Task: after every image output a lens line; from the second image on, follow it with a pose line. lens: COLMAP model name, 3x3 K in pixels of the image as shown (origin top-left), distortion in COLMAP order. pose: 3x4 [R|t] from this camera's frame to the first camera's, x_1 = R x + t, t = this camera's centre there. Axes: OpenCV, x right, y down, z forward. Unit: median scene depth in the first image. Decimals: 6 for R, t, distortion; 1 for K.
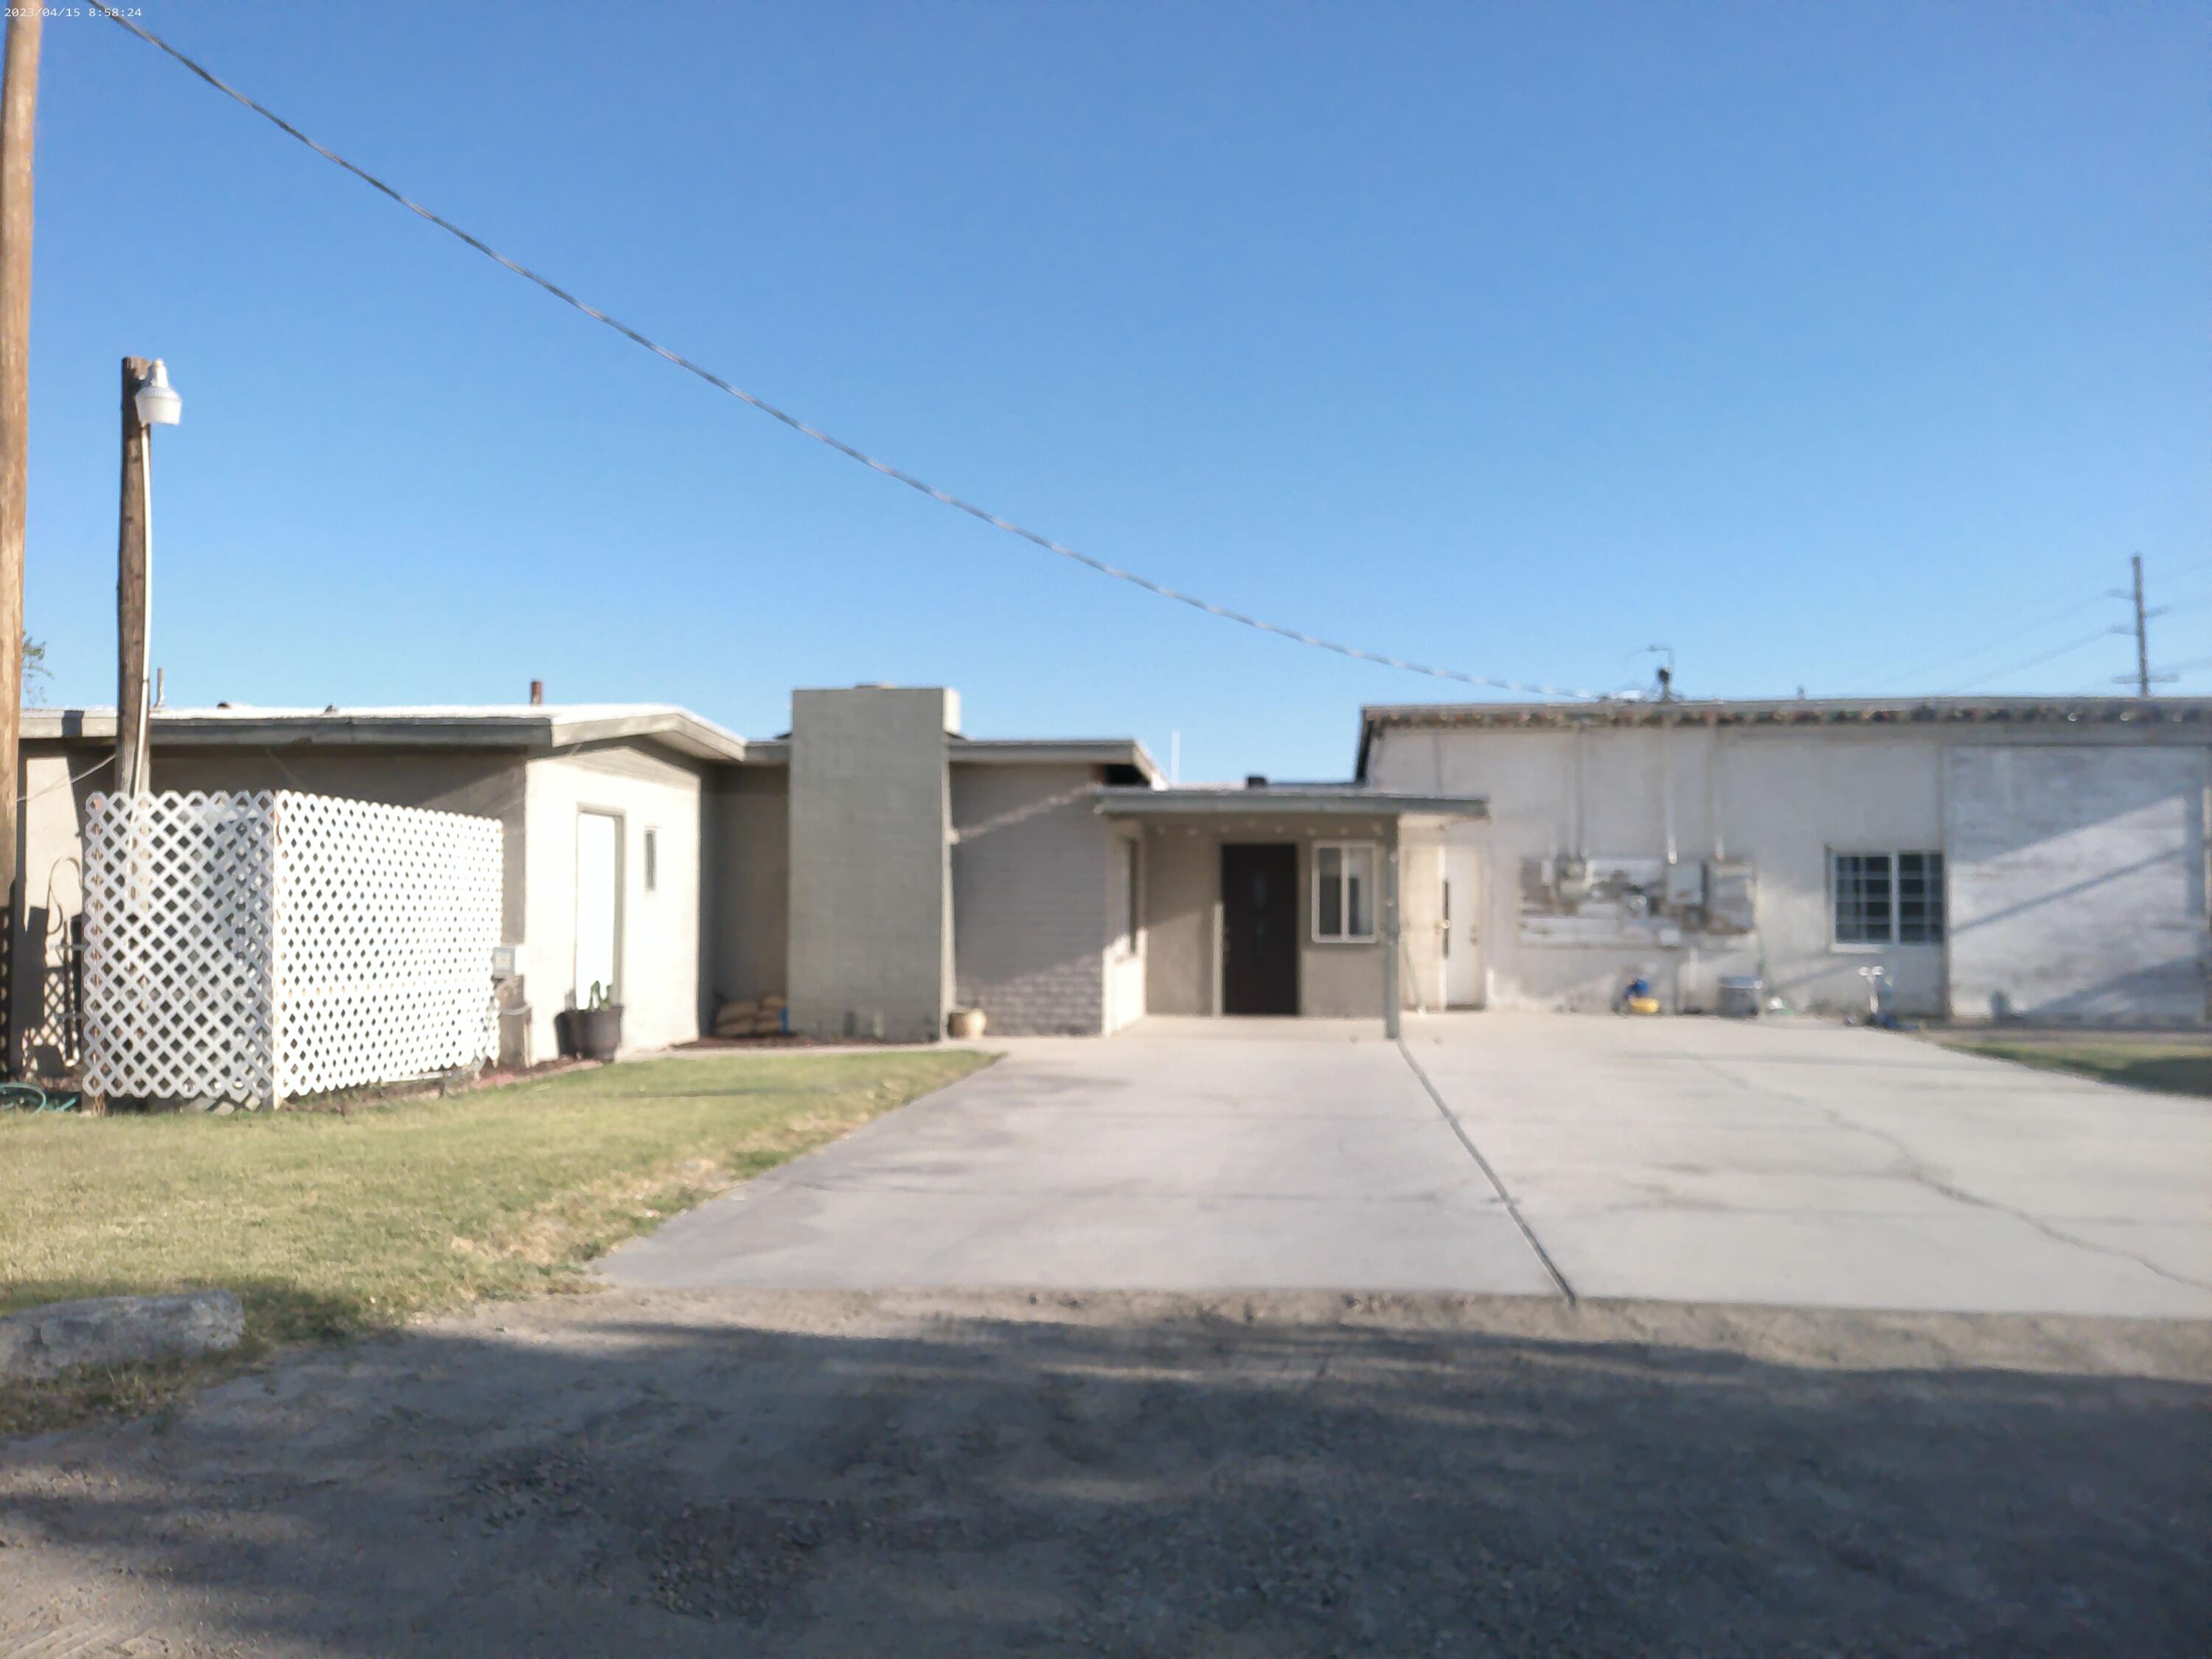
lens RADIAL K [[1669.4, 0, 1158.2], [0, 1669.4, 886.4], [0, 0, 1]] dist [0.001140, -0.044412]
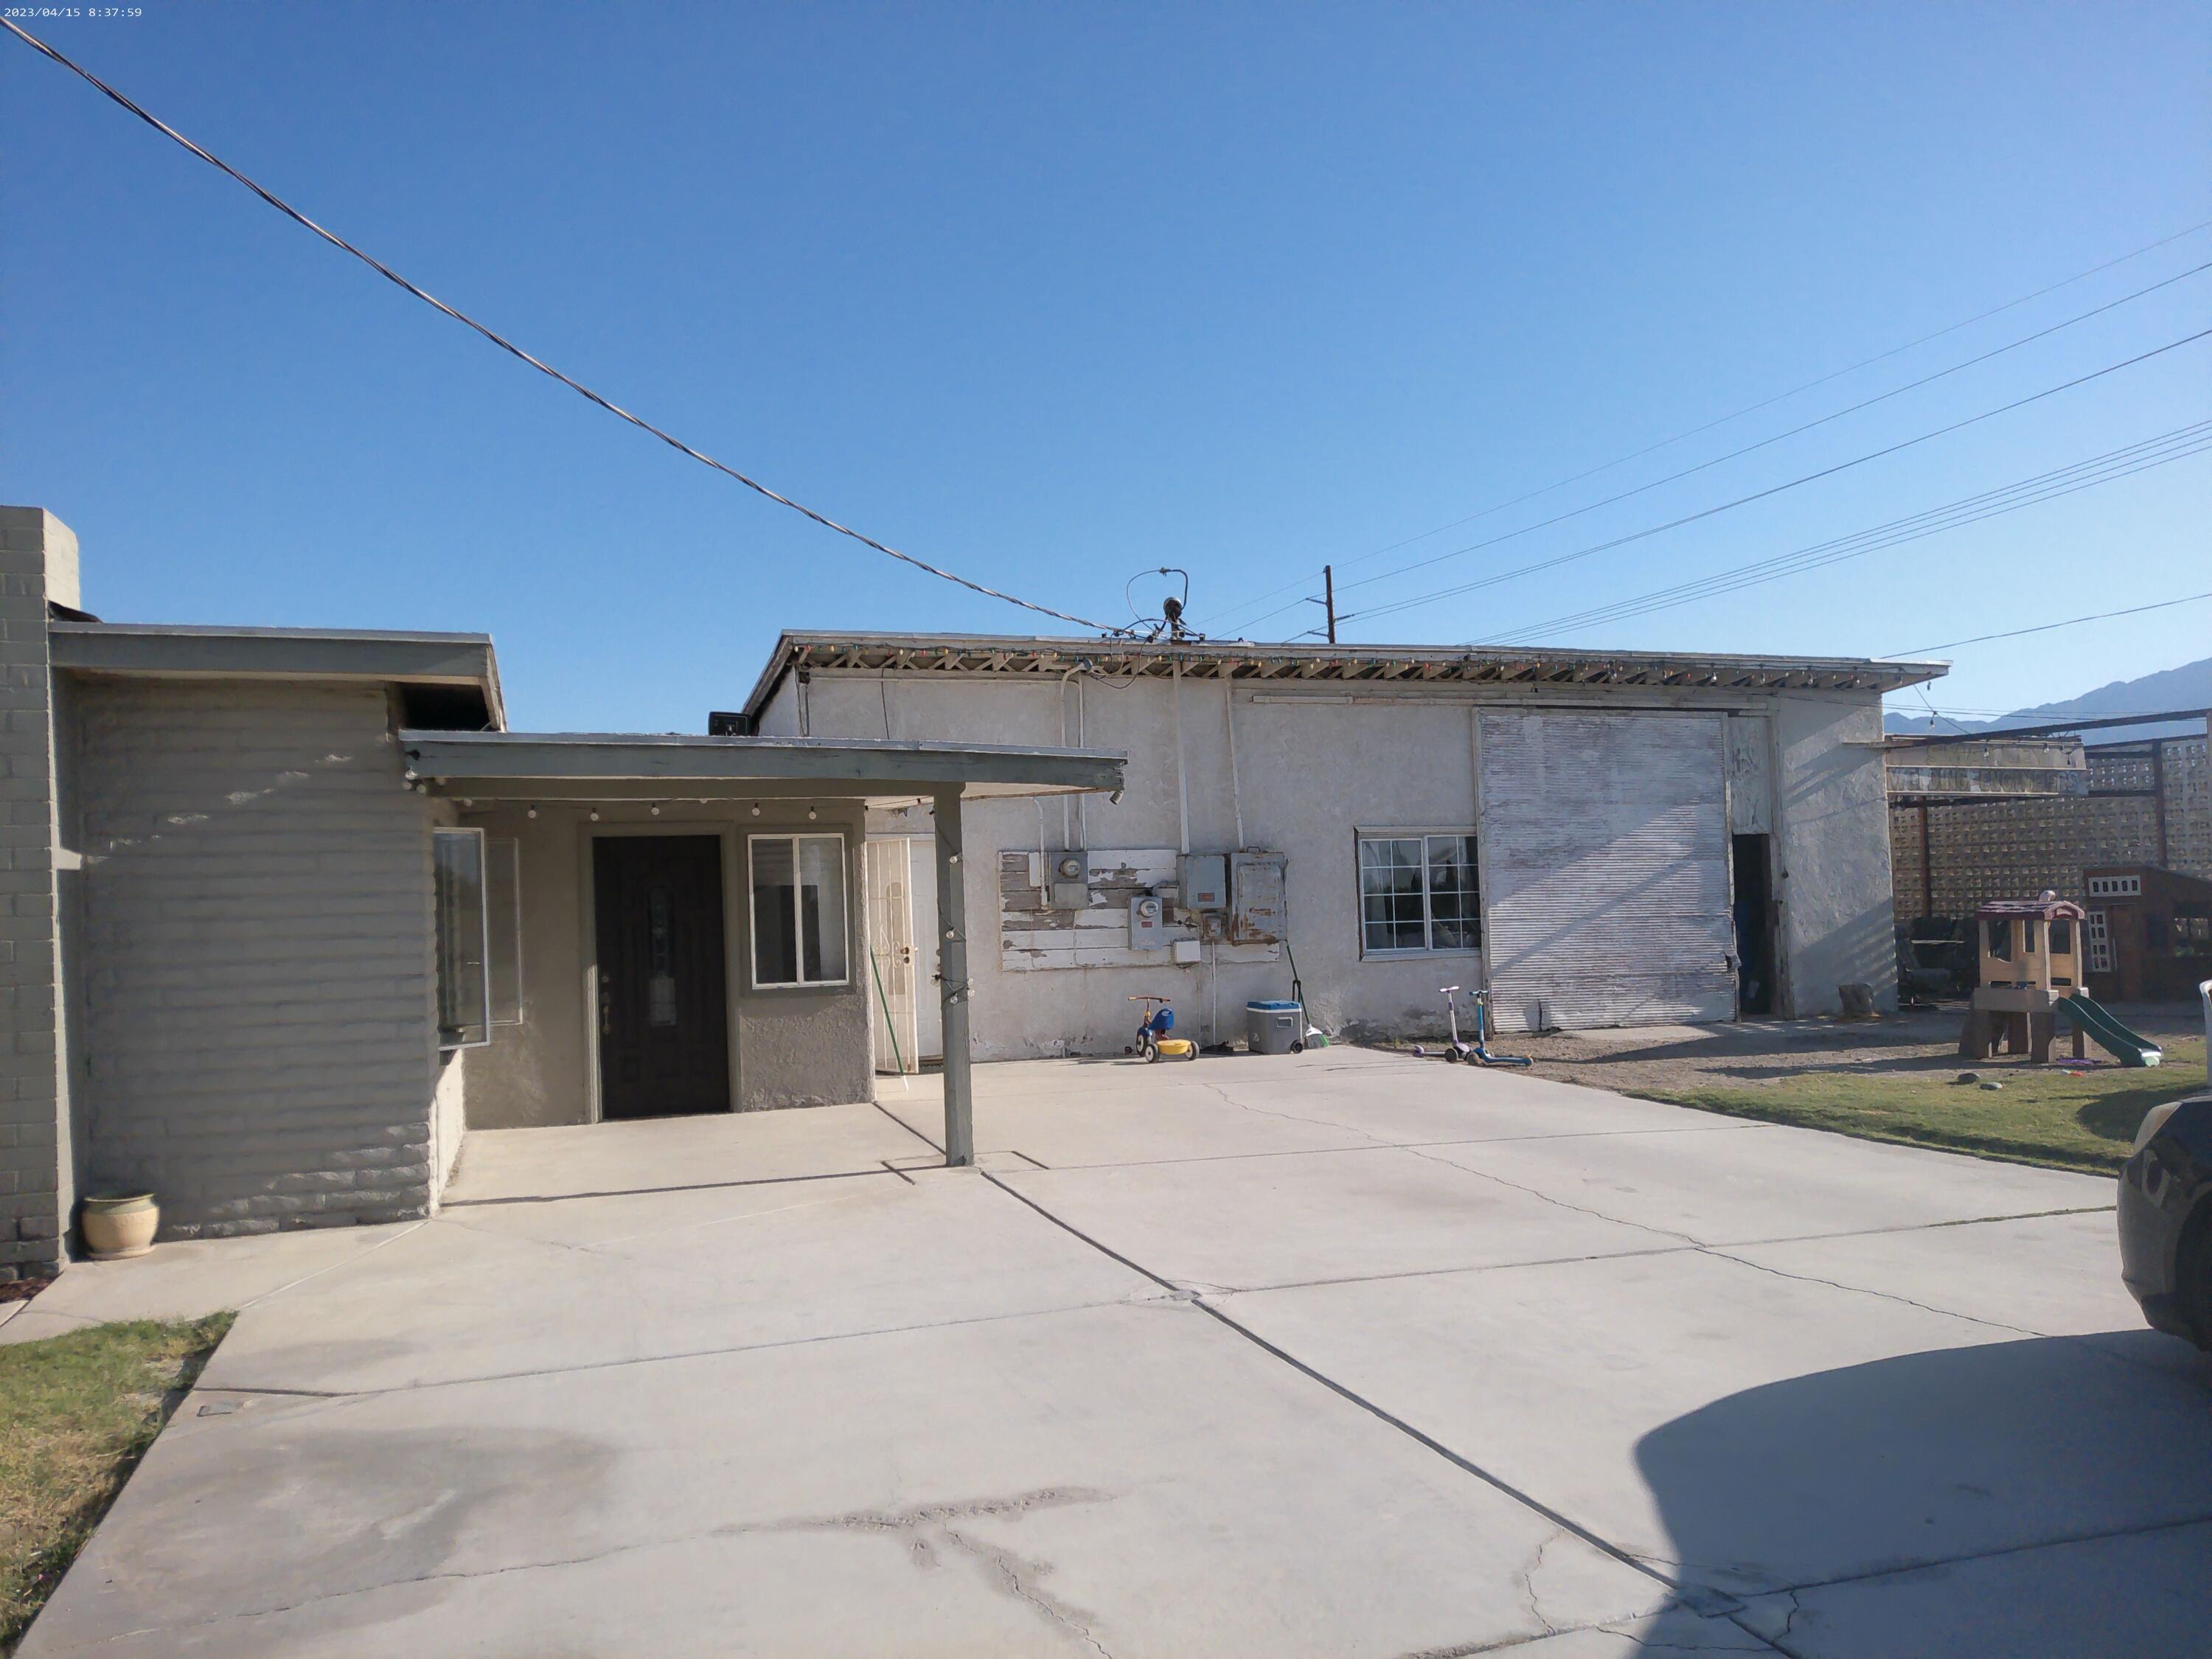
lens RADIAL K [[1628.3, 0, 1137.2], [0, 1628.3, 881.9], [0, 0, 1]] dist [-0.006487, -0.012778]
pose [[0.896717, -0.025148, 0.441889, -0.042176], [0.022832, 0.999684, 0.010559, -0.010214], [-0.442015, 0.000620, 0.897008, 0.345692]]
